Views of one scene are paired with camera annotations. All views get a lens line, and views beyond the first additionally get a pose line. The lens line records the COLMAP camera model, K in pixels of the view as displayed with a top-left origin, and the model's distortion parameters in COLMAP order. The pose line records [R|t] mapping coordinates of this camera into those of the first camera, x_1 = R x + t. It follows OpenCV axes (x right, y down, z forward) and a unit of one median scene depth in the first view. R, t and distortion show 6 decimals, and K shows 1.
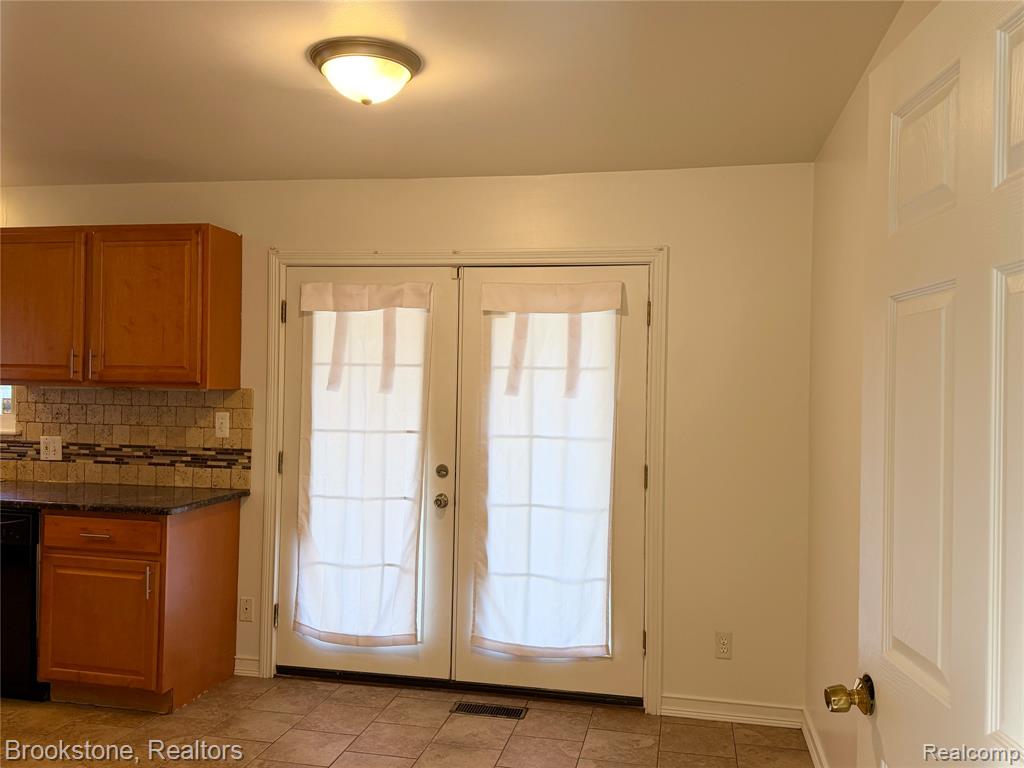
lens RADIAL K [[852.6, 0, 512.0], [0, 852.6, 384.0], [0, 0, 1]] dist [0.108574, -0.189997]
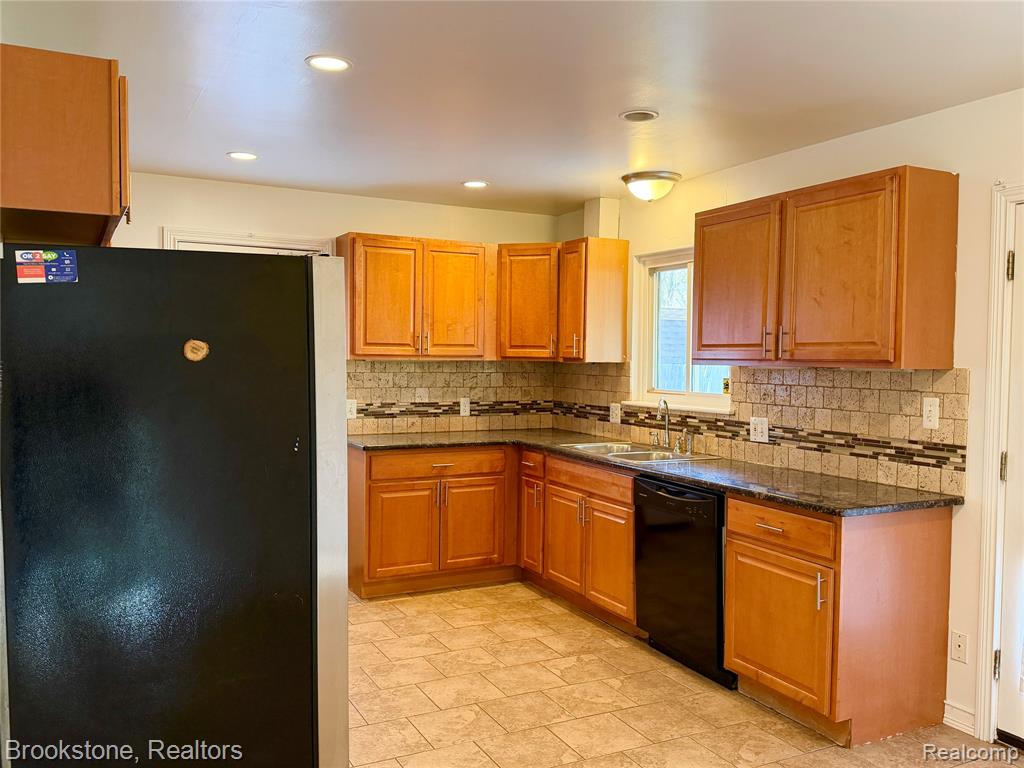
lens RADIAL K [[852.6, 0, 512.0], [0, 852.6, 384.0], [0, 0, 1]] dist [0.108574, -0.189997]
pose [[0.624954, 0.014826, -0.780521, 0.052036], [-0.000142, 0.999822, 0.018878, 0.004571], [0.780662, -0.011686, 0.624845, 0.183854]]
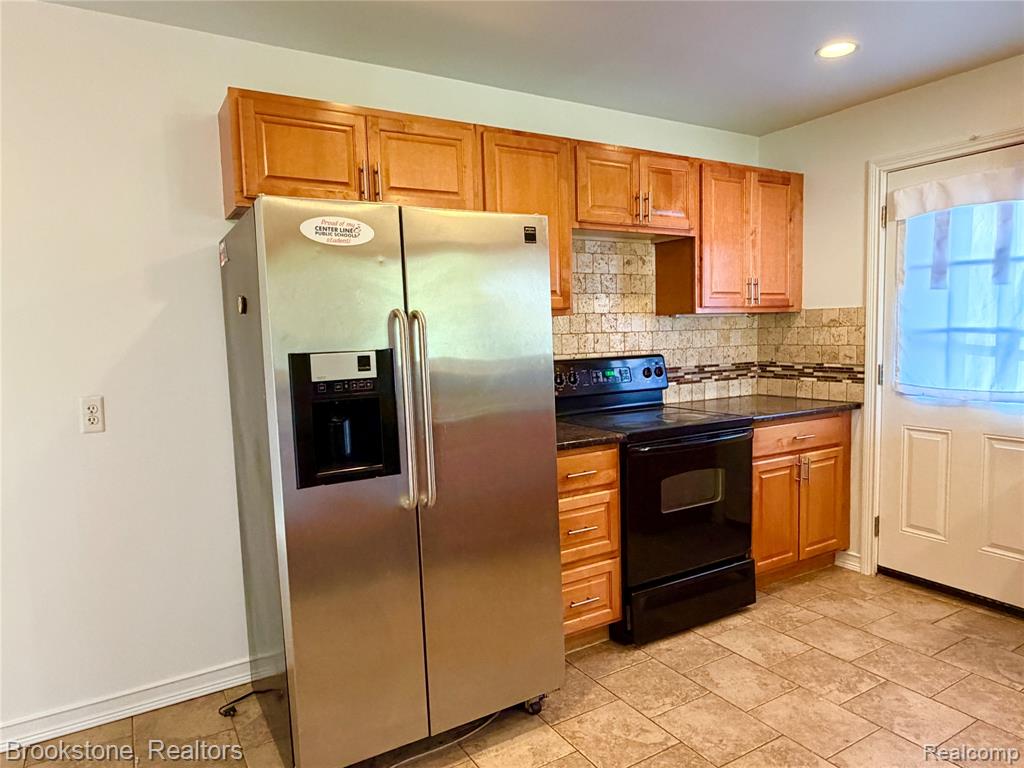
lens RADIAL K [[661.4, 0, 510.8], [0, 661.4, 386.4], [0, 0, 1]] dist [-0.000687, -0.001548]
pose [[-0.736853, 0.060309, -0.673357, -0.290398], [0.012195, 0.997037, 0.075955, 0.019018], [0.675943, 0.047756, -0.735405, 0.849314]]
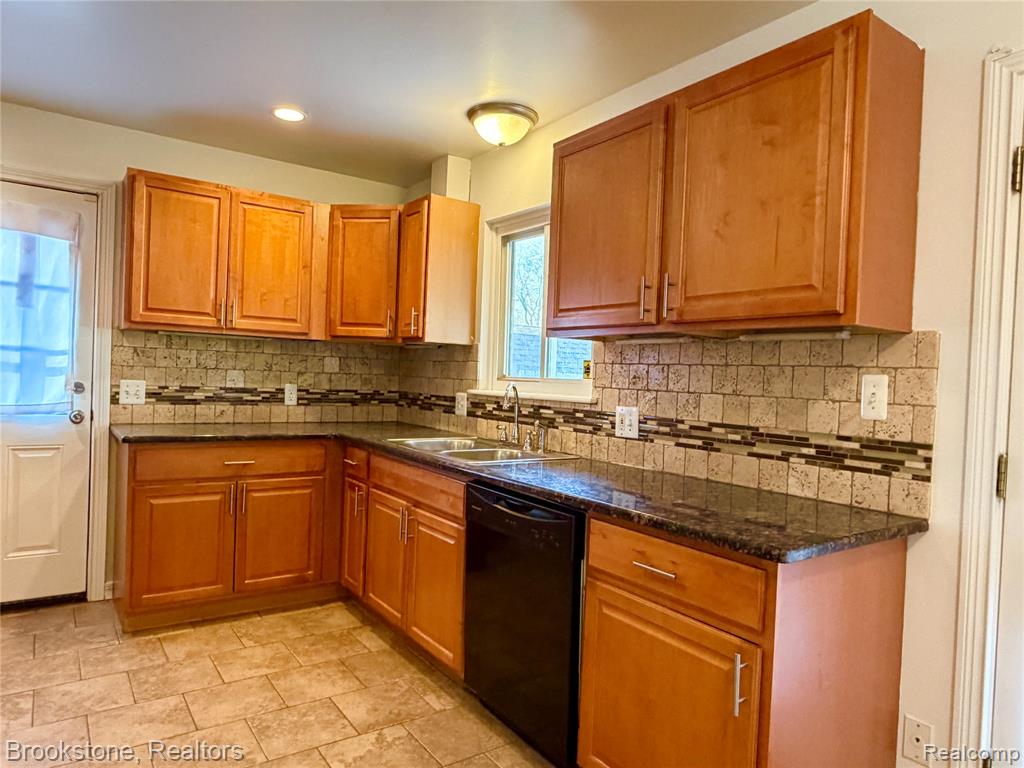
lens RADIAL K [[661.4, 0, 510.8], [0, 661.4, 386.4], [0, 0, 1]] dist [-0.000687, -0.001548]
pose [[0.729025, 0.020903, -0.684168, -0.213377], [-0.025694, 0.999665, 0.003164, 0.045085], [0.684005, 0.015272, 0.729317, 0.519221]]
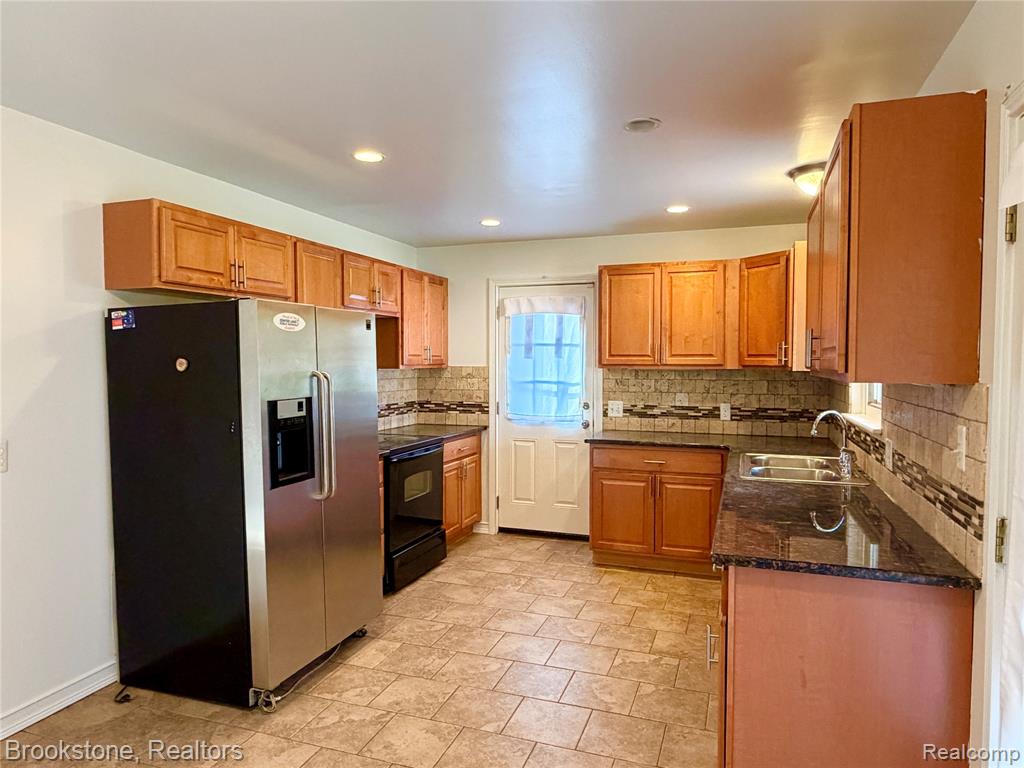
lens RADIAL K [[661.4, 0, 510.8], [0, 661.4, 386.4], [0, 0, 1]] dist [-0.000687, -0.001548]
pose [[-0.138967, 0.021238, -0.990069, 0.124405], [-0.004699, 0.999745, 0.022105, -0.000584], [0.990286, 0.007724, -0.138831, 0.769990]]
